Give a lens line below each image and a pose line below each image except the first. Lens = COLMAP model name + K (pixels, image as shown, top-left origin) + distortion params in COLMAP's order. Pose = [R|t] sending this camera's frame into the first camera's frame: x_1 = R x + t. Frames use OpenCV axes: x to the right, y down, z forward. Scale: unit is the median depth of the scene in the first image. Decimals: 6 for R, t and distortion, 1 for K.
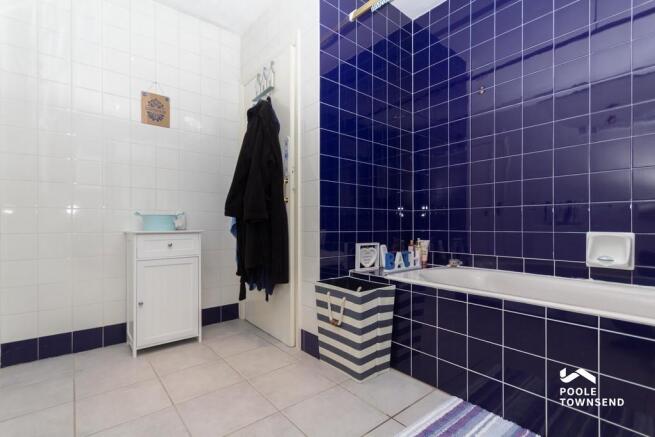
lens RADIAL K [[307.8, 0, 328.1], [0, 307.8, 226.2], [0, 0, 1]] dist [0.027660, -0.000114]
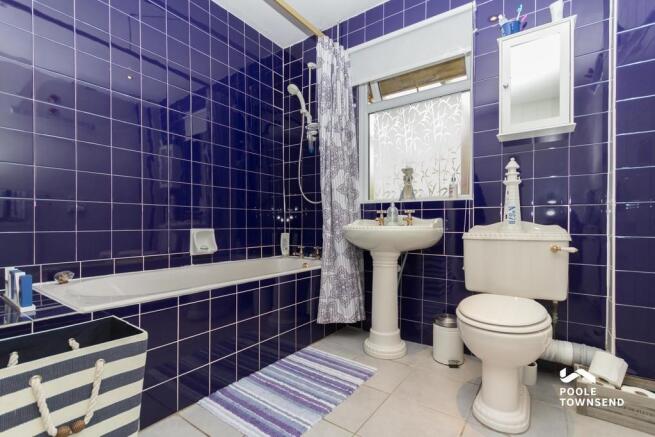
lens RADIAL K [[307.8, 0, 328.1], [0, 307.8, 226.2], [0, 0, 1]] dist [0.027660, -0.000114]
pose [[-0.239438, -0.007287, 0.970884, -0.584511], [-0.000588, 0.999973, 0.007360, -0.002660], [-0.970911, 0.001191, -0.239436, 0.785906]]
